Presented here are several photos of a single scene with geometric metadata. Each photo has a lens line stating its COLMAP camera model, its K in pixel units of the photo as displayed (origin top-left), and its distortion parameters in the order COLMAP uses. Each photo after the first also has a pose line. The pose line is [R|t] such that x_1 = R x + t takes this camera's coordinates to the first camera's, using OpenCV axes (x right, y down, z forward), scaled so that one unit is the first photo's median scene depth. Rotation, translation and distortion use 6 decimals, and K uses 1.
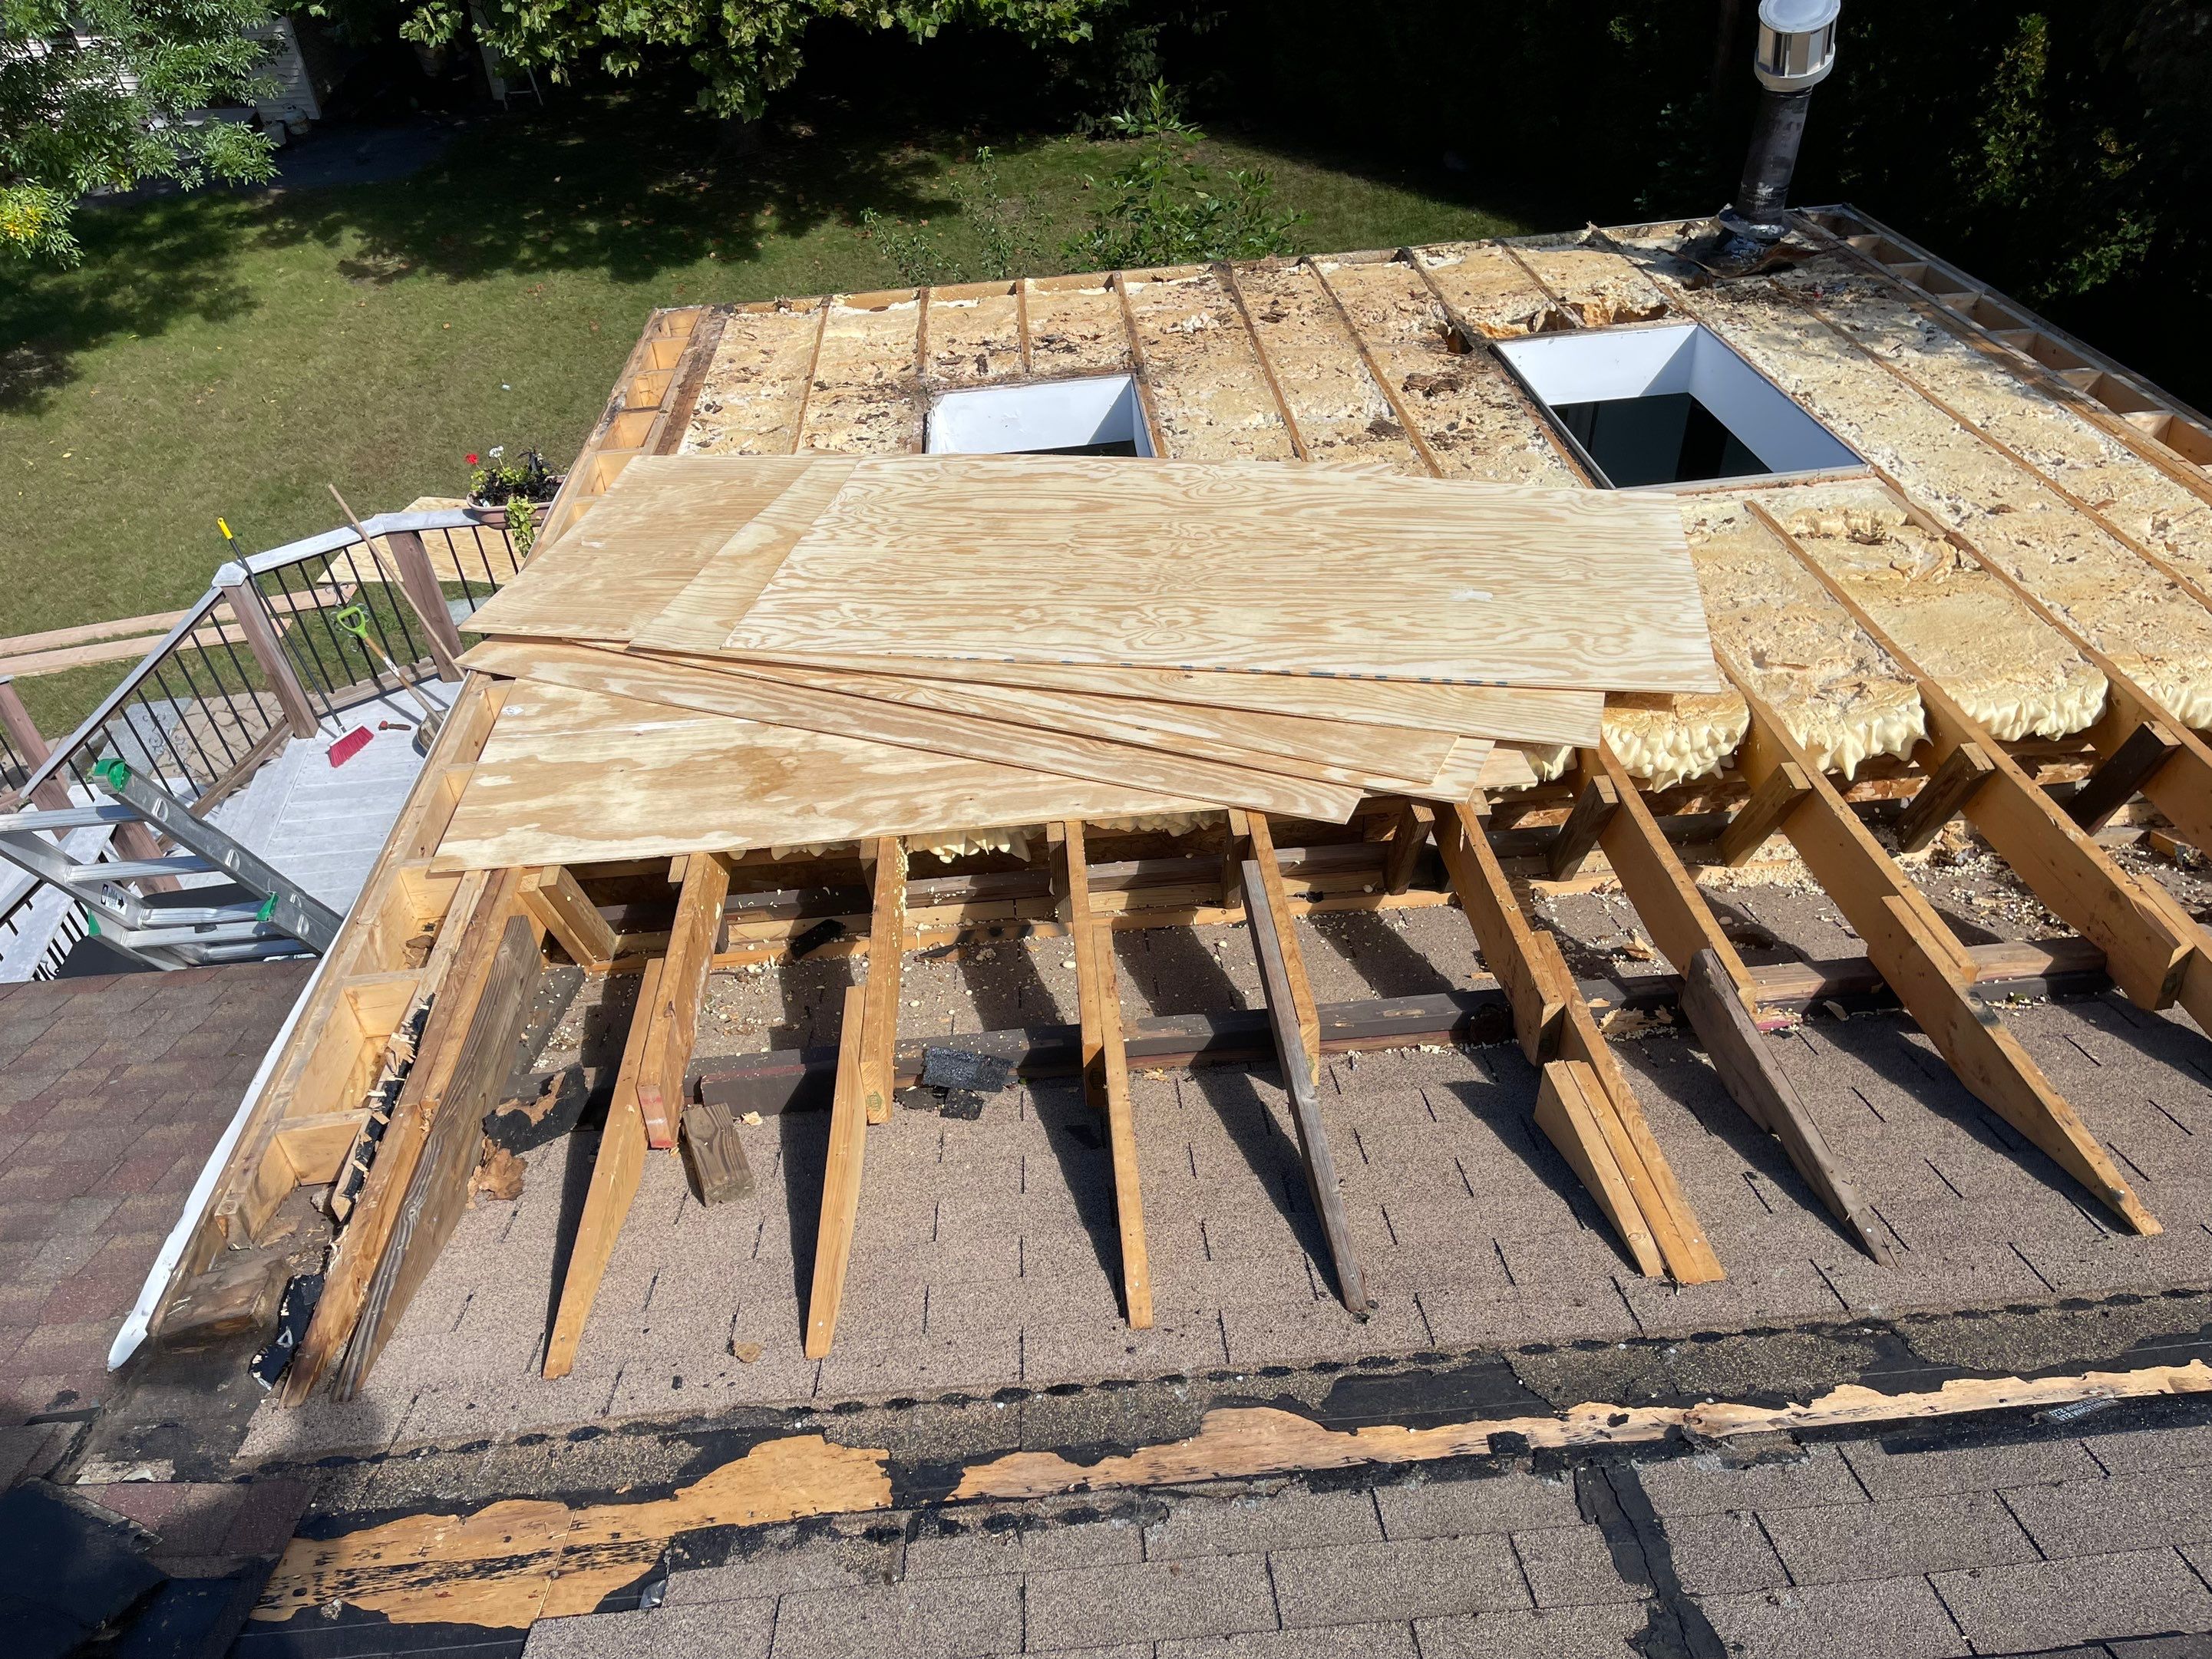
lens RADIAL K [[1634.6, 0, 1106.0], [0, 1634.6, 829.5], [0, 0, 1]] dist [0.082381, -0.117291]
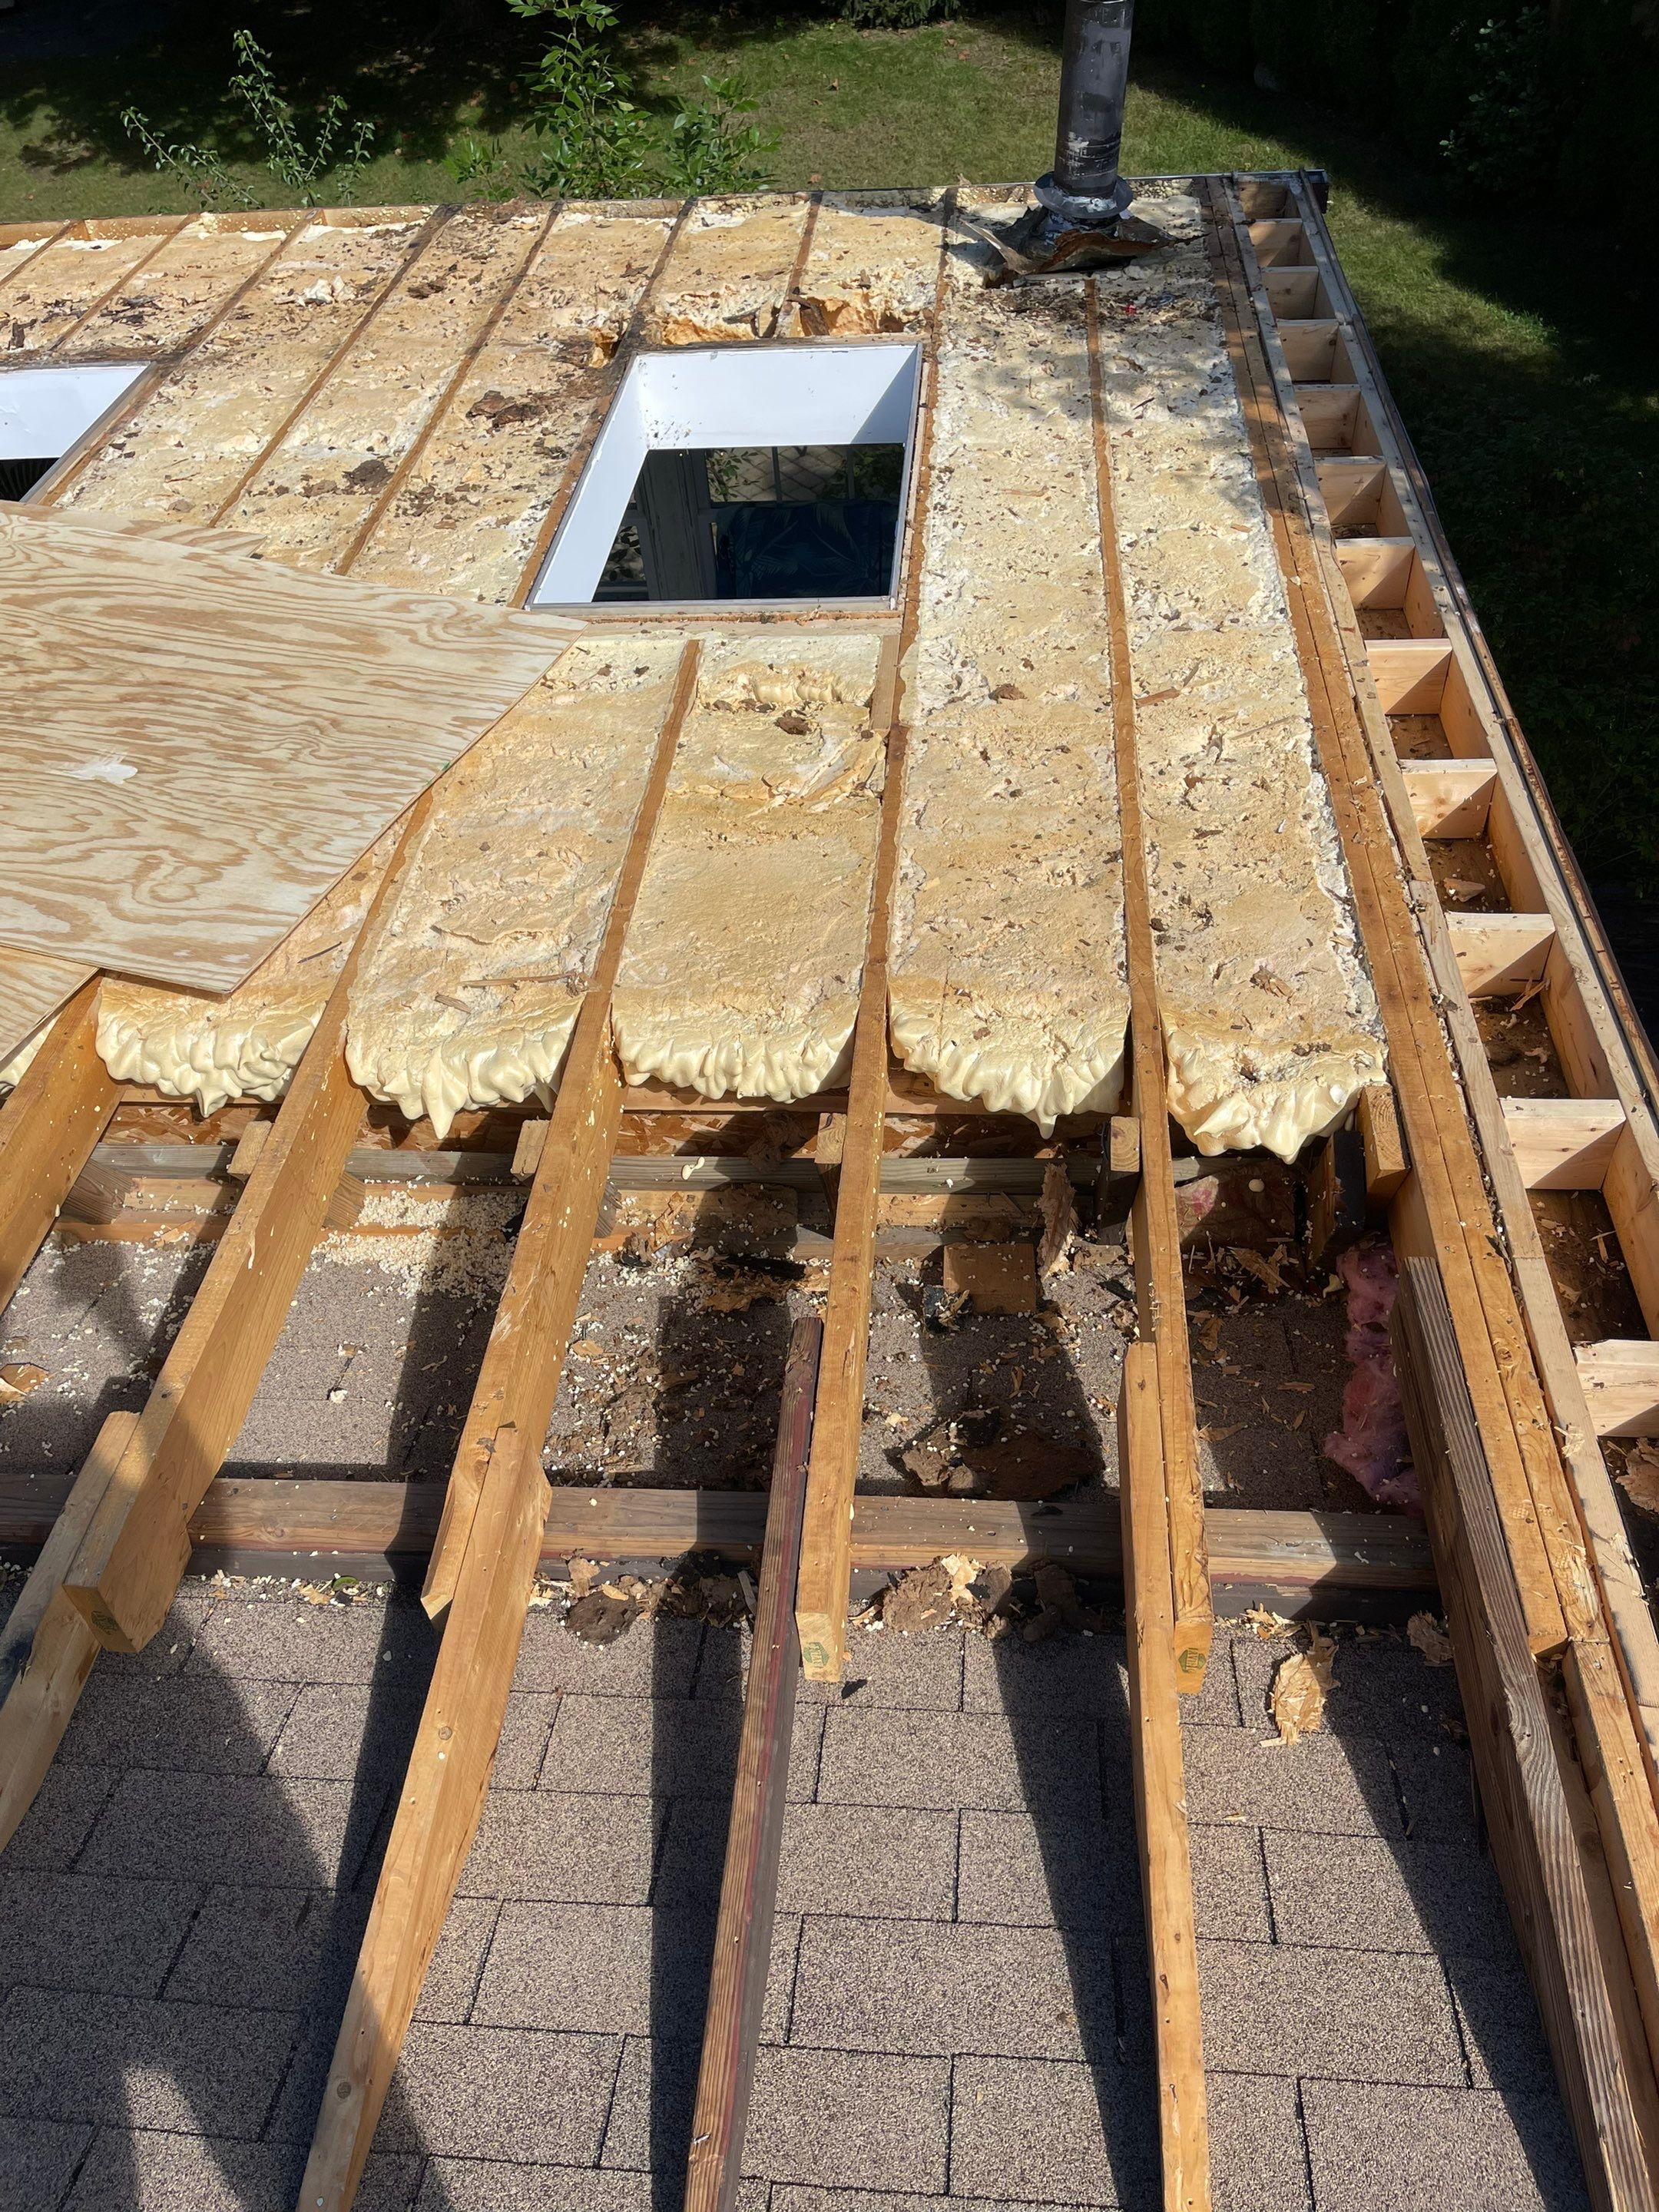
lens RADIAL K [[1634.8, 0, 883.4], [0, 1634.8, 1093.3], [0, 0, 1]] dist [0.082381, -0.117291]
pose [[0.990813, 0.102640, -0.088058, 0.381688], [-0.085579, 0.980043, 0.179423, -0.100891], [0.104717, -0.170239, 0.979823, 0.213981]]
